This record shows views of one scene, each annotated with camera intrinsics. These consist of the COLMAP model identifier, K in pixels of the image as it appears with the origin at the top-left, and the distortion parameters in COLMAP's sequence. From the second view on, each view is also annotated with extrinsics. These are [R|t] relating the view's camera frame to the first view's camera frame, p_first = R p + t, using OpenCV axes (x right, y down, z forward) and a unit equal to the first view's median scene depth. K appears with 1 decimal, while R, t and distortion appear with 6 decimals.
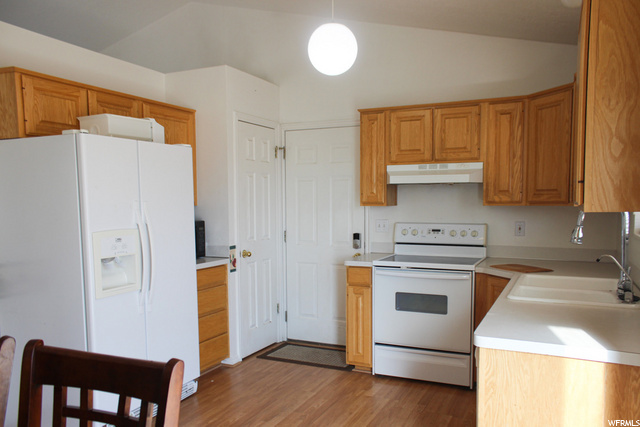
lens RADIAL K [[513.1, 0, 320.7], [0, 513.1, 248.2], [0, 0, 1]] dist [0.001067, 0.000034]
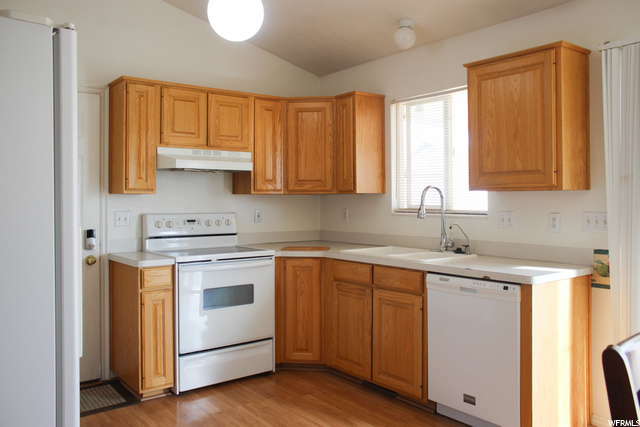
lens RADIAL K [[543.6, 0, 320.4], [0, 543.6, 198.6], [0, 0, 1]] dist [-0.032681, 0.003973]
pose [[0.458126, 0.005399, 0.888871, -0.589809], [0.082689, 0.995386, -0.048664, -0.008415], [-0.885033, 0.095795, 0.455566, 0.373184]]
